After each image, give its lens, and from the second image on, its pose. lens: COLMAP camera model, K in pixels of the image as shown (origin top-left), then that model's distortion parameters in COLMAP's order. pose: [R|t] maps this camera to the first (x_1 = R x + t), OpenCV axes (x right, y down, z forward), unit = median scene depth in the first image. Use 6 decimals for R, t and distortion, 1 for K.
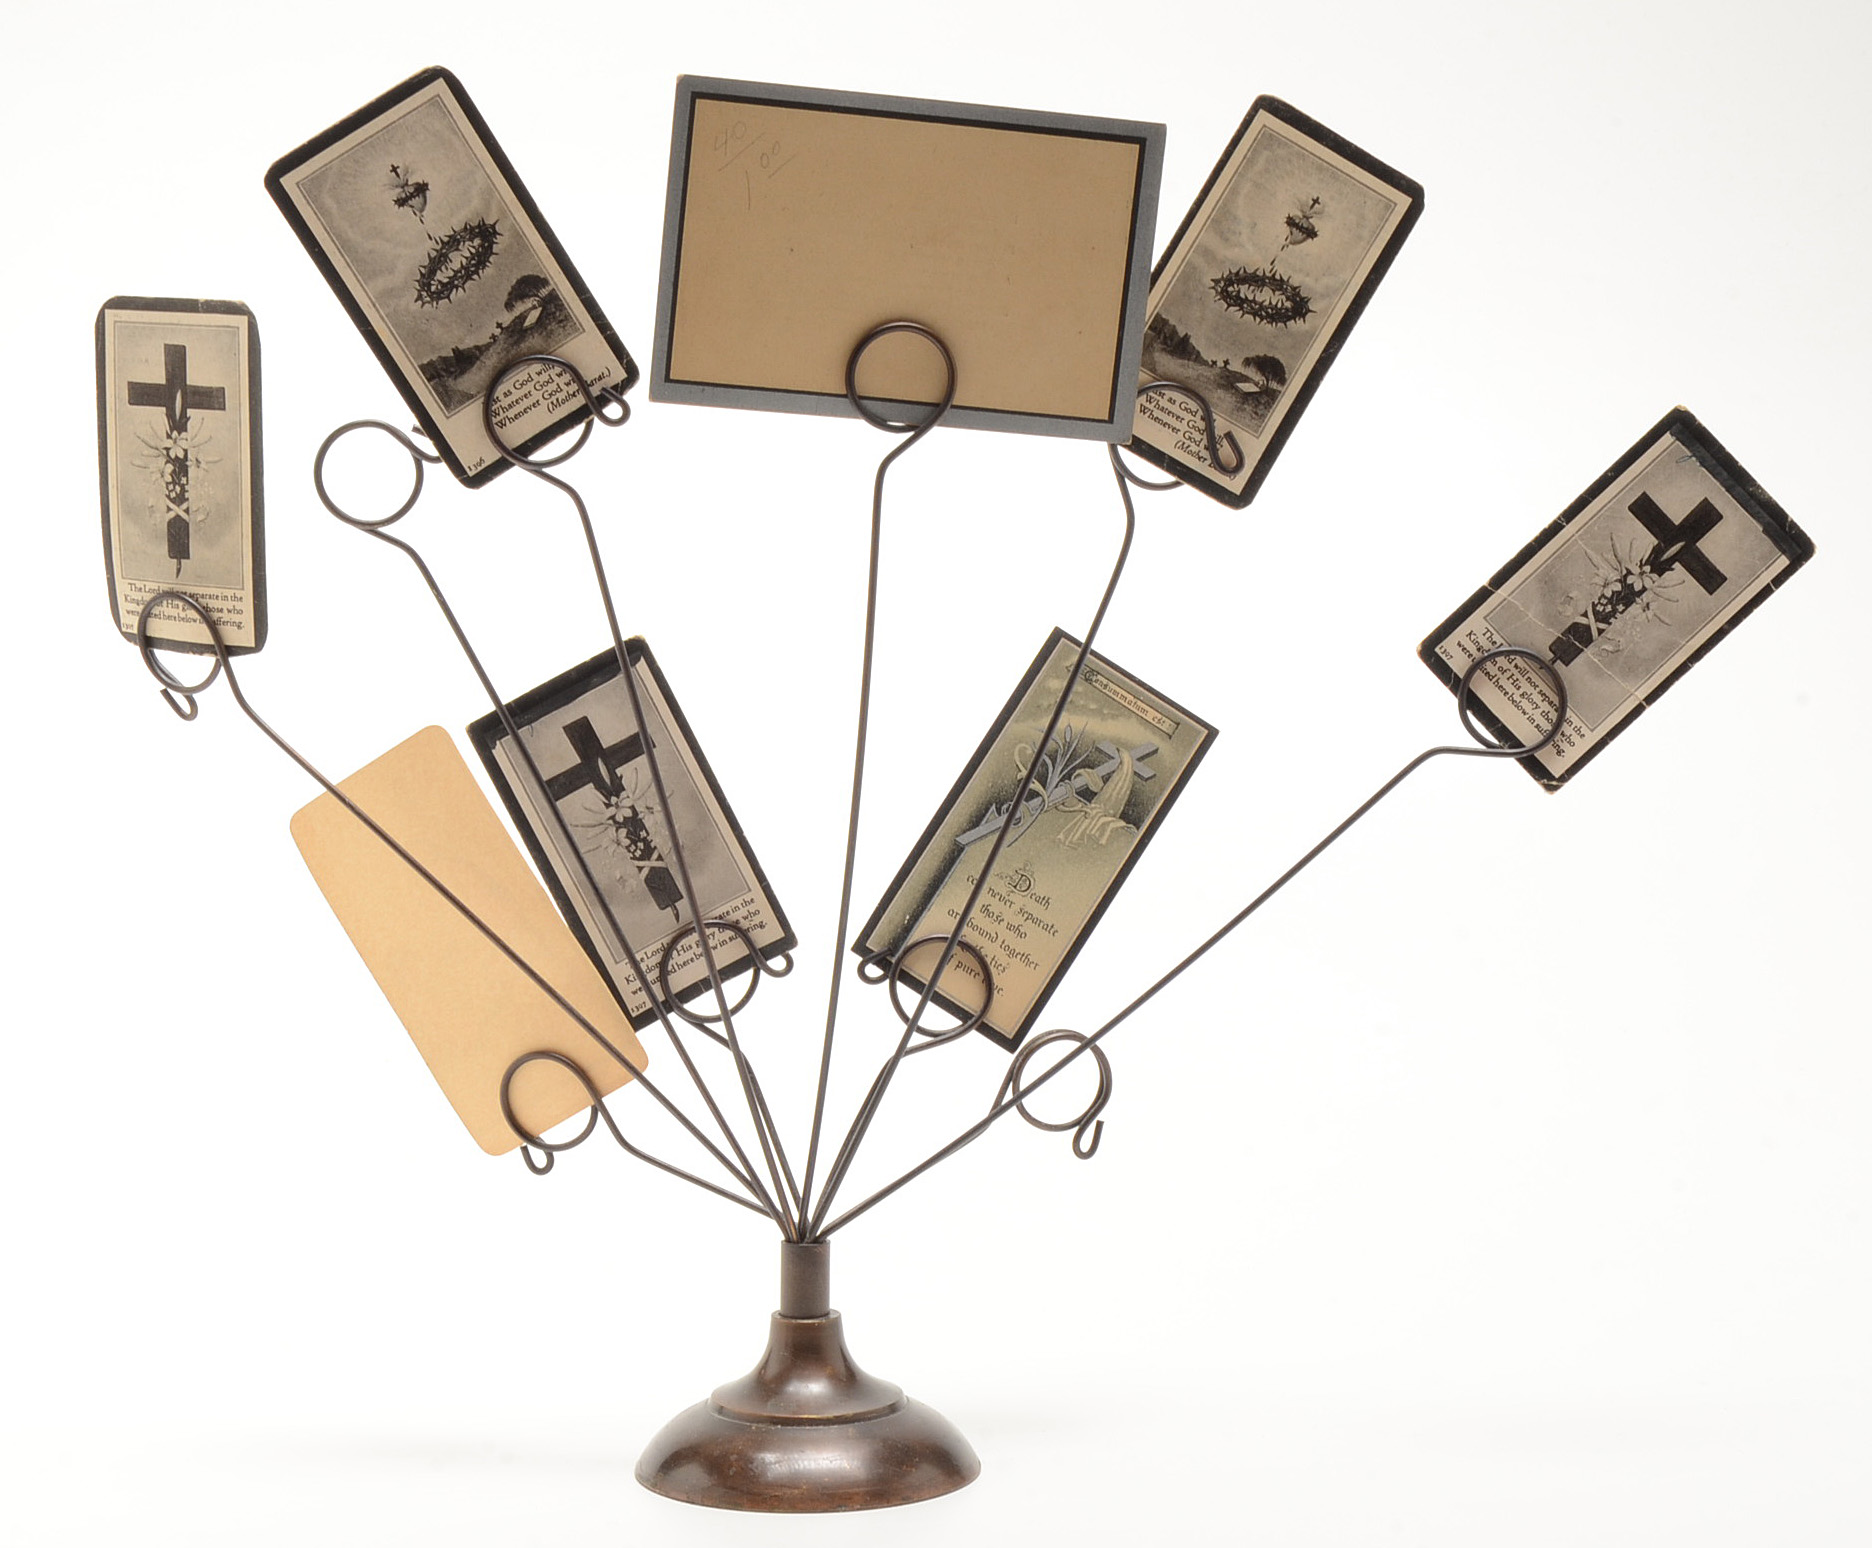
lens RADIAL K [[3810.9, 0, 873.7], [0, 3810.9, 770.4], [0, 0, 1]] dist [-0.083213, 0.000000]
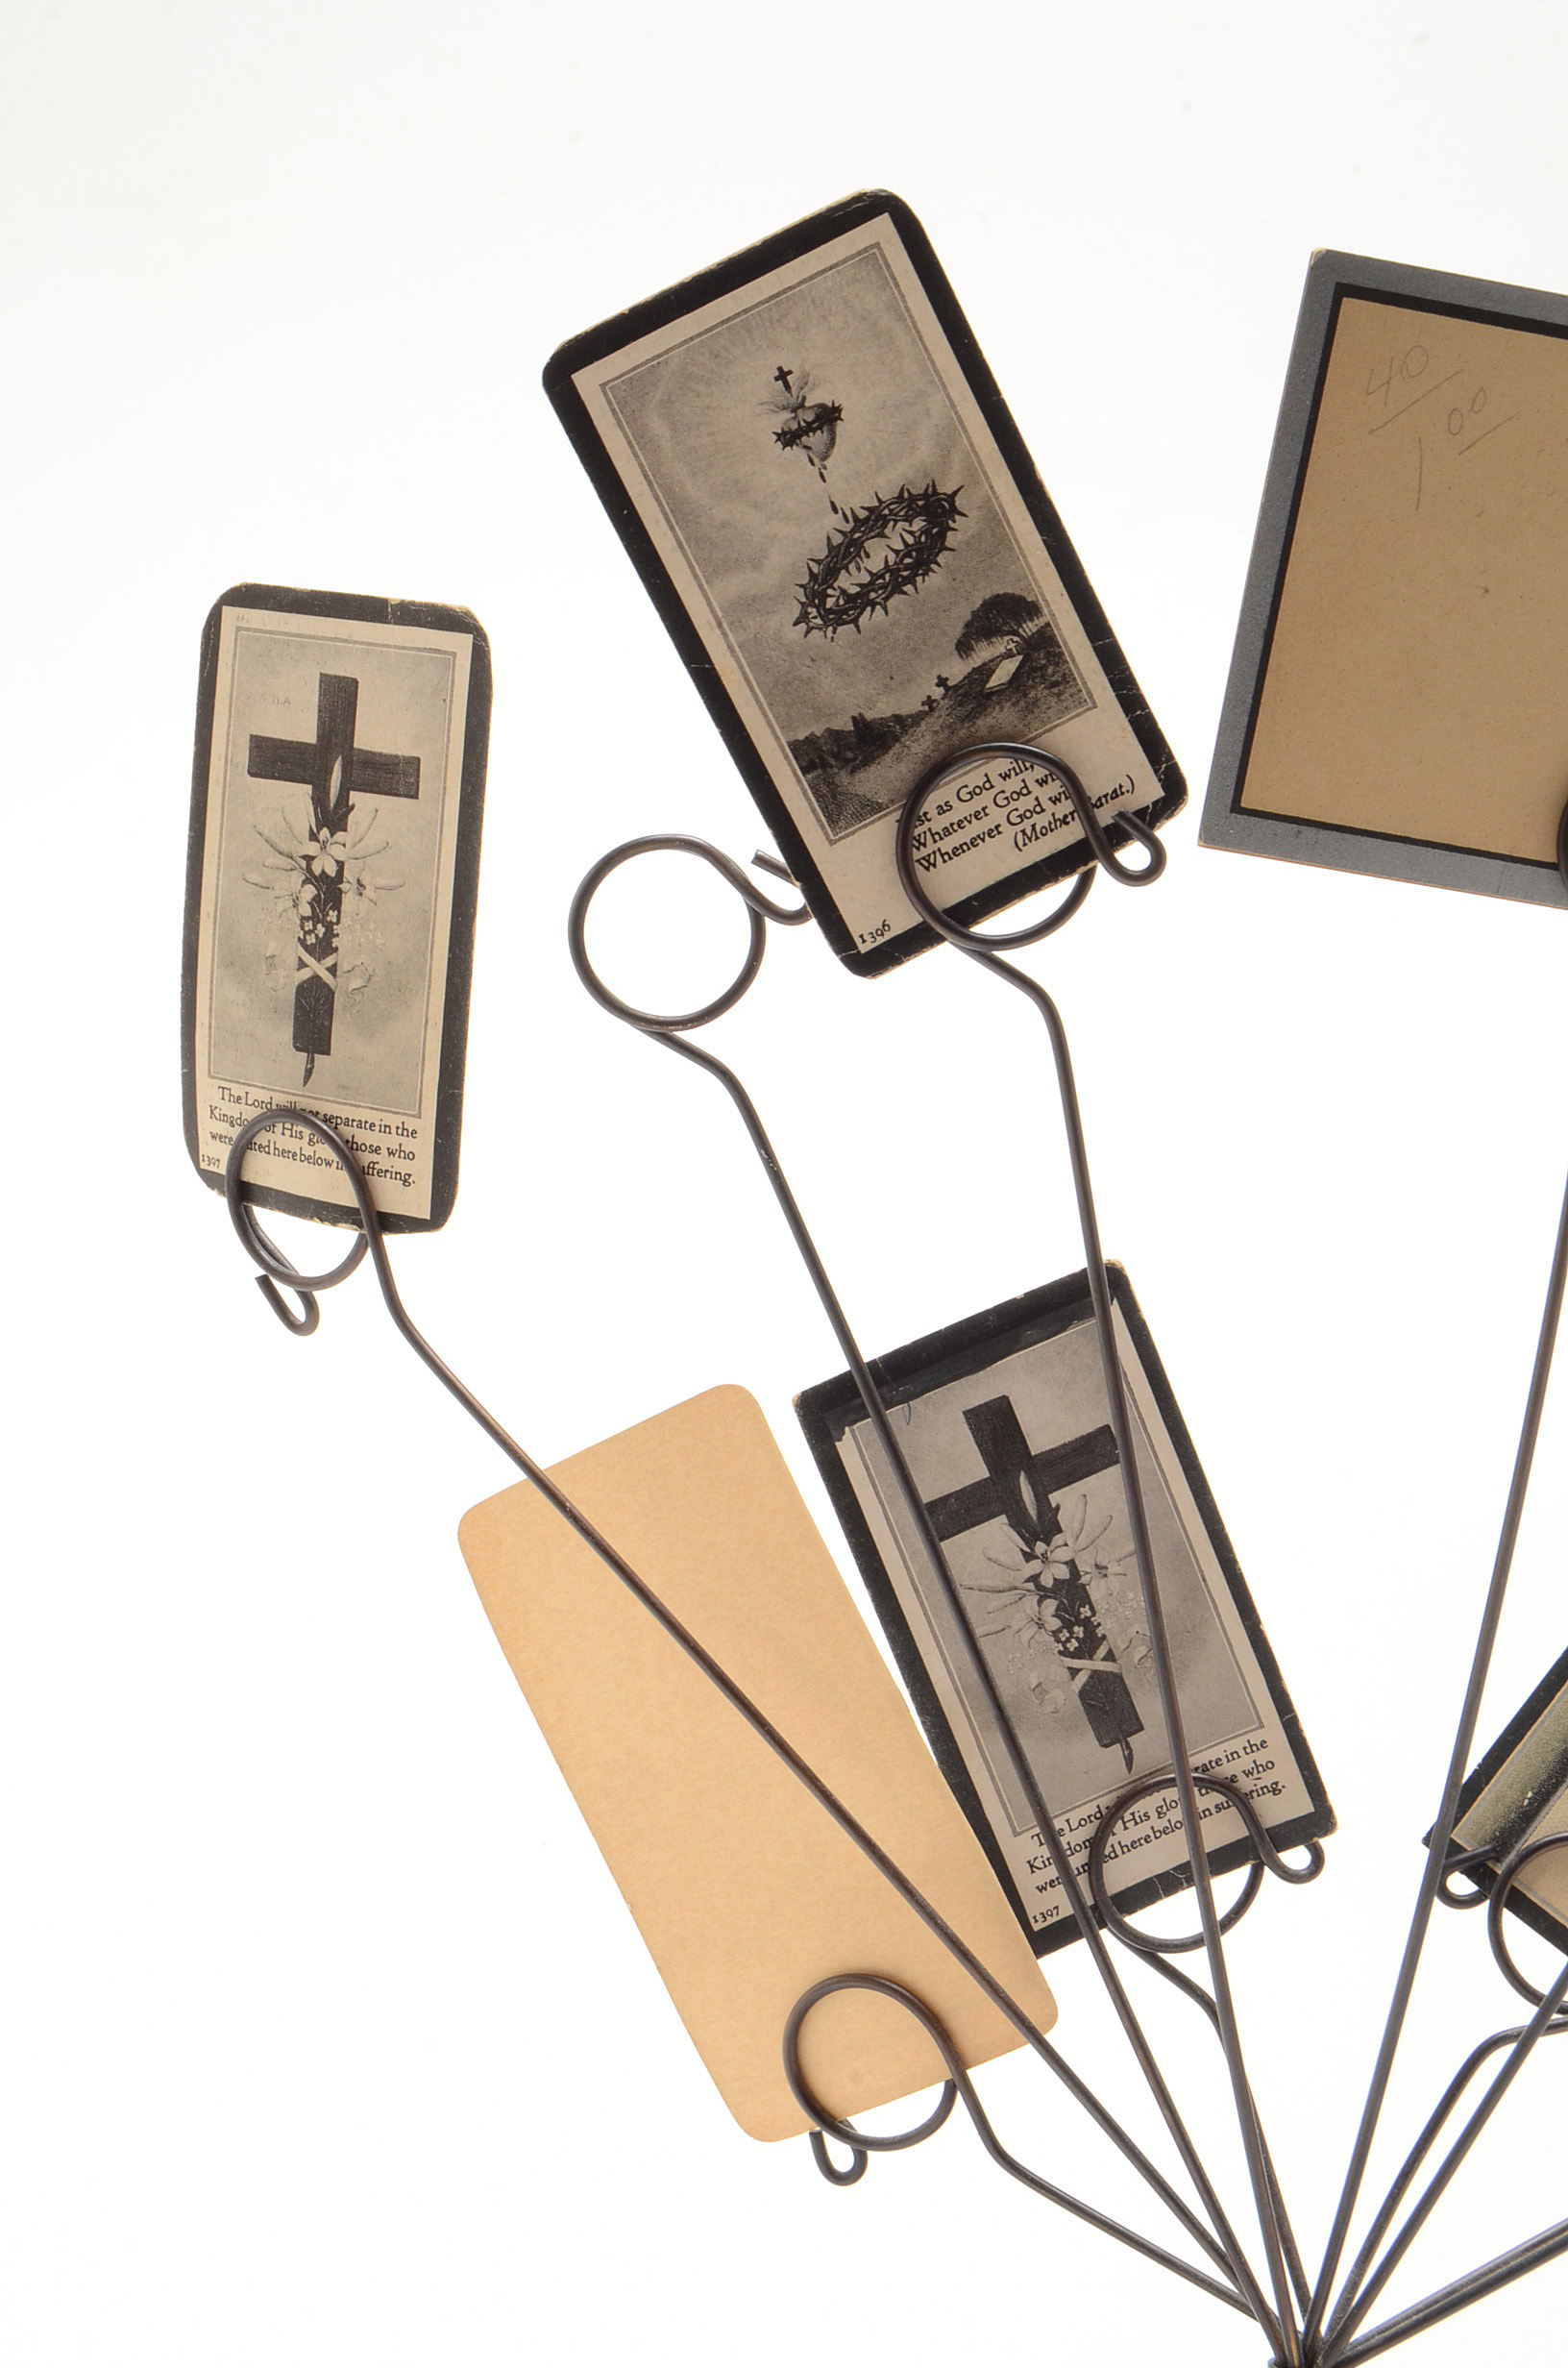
lens RADIAL K [[4510.1, 0, 780.7], [0, 4510.1, 1183.4], [0, 0, 1]] dist [-0.041540, 0.000000]
pose [[0.994410, 0.087667, -0.058845, -0.072689], [-0.089386, 0.995625, -0.027228, -0.024464], [0.056200, 0.032336, 0.997896, 0.336596]]
